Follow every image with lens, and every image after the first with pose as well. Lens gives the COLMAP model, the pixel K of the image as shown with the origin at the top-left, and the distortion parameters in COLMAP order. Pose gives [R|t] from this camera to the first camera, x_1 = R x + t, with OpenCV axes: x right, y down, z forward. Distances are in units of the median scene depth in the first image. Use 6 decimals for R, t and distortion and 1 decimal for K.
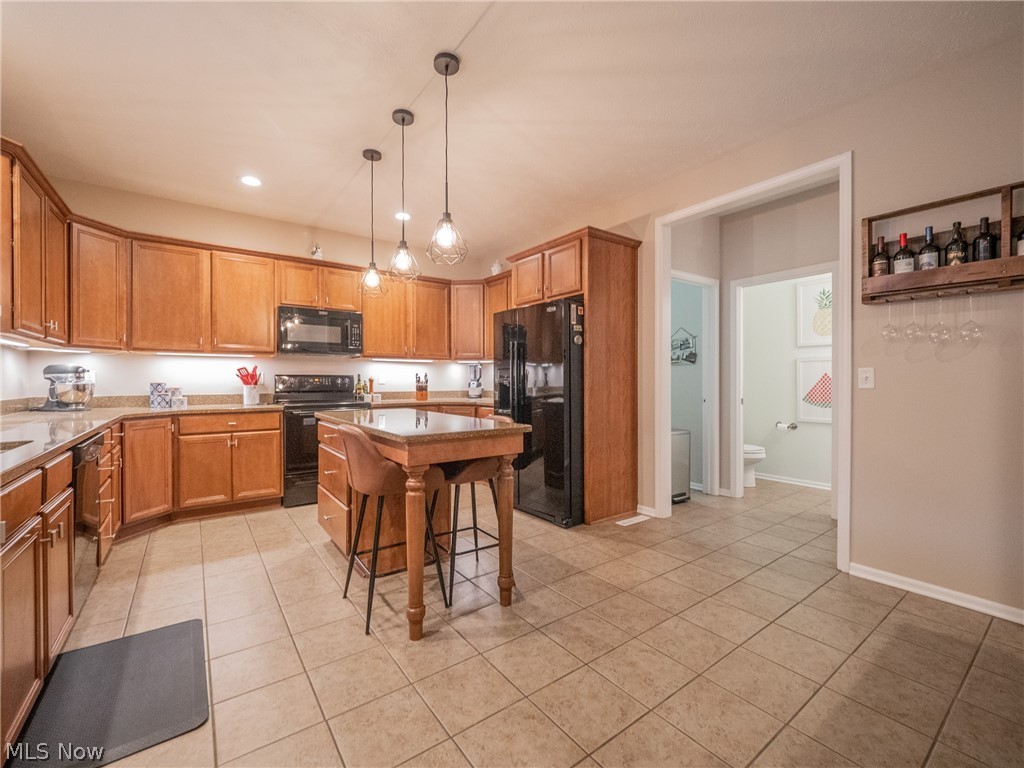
lens RADIAL K [[434.2, 0, 508.0], [0, 434.2, 384.3], [0, 0, 1]] dist [-0.000315, -0.000767]
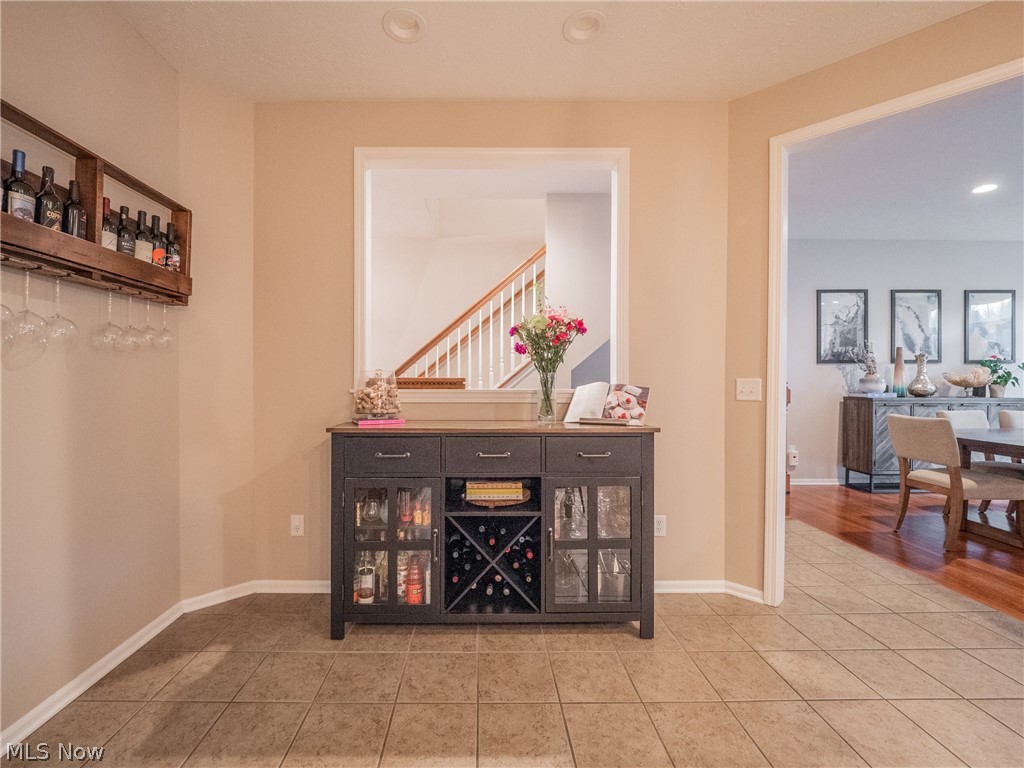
lens RADIAL K [[447.5, 0, 482.2], [0, 447.5, 383.8], [0, 0, 1]] dist [-0.011446, 0.000017]
pose [[-0.812039, -0.007944, 0.583549, 0.037030], [0.005275, 0.999767, 0.020952, -0.023624], [-0.583579, 0.020092, -0.811808, 0.664770]]
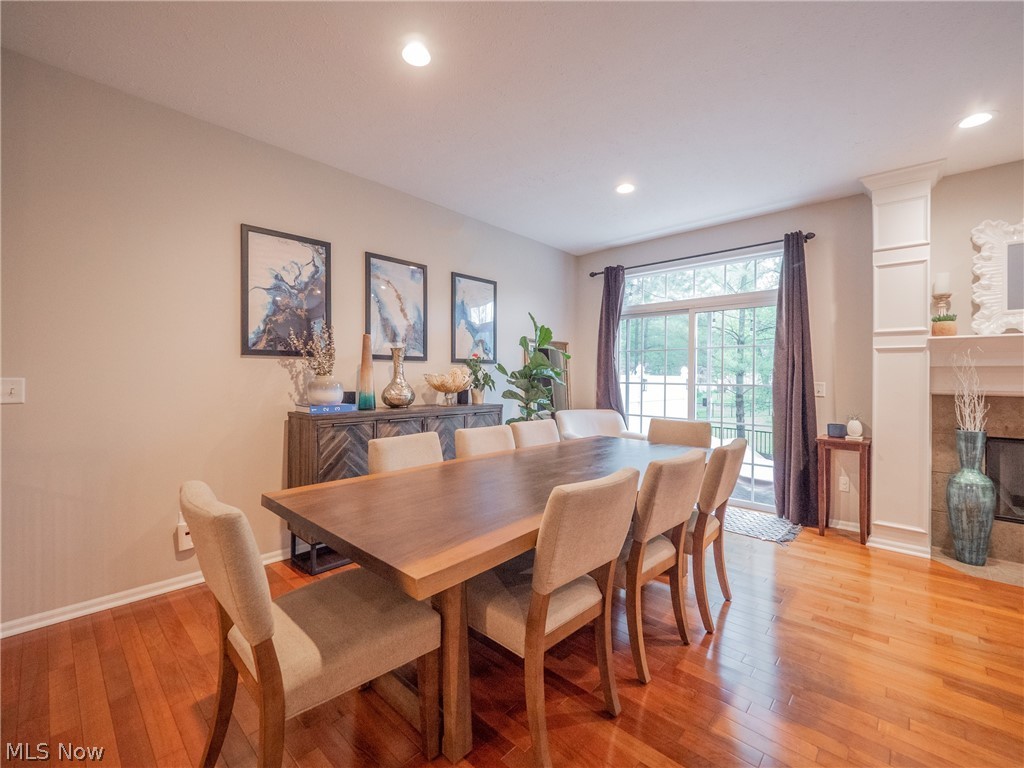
lens RADIAL K [[437.4, 0, 508.8], [0, 437.4, 377.6], [0, 0, 1]] dist [-0.002534, -0.000725]
pose [[-0.982231, -0.008783, -0.187472, -0.303754], [-0.010914, 0.999887, 0.010337, -0.025629], [0.187360, 0.012199, -0.982215, -0.193248]]
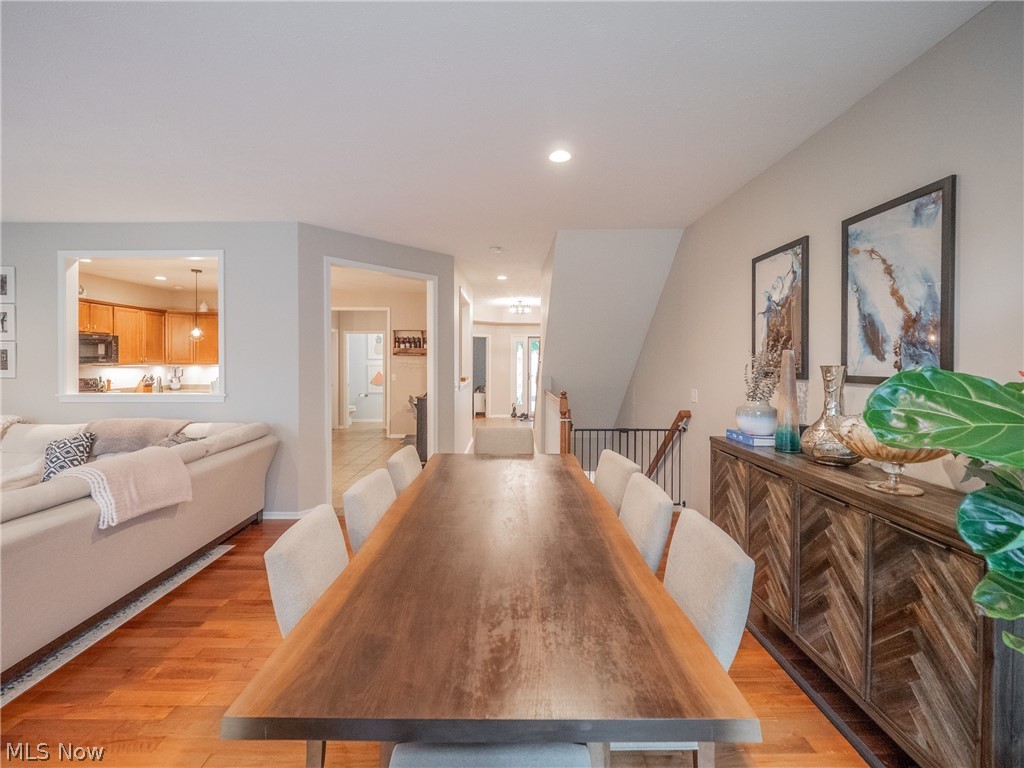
lens RADIAL K [[451.8, 0, 507.7], [0, 451.8, 364.9], [0, 0, 1]] dist [-0.000320, -0.000364]
pose [[0.586160, -0.005379, 0.810177, -0.948820], [0.003552, 0.999985, 0.004069, -0.079299], [-0.810188, 0.000492, 0.586171, -1.120179]]
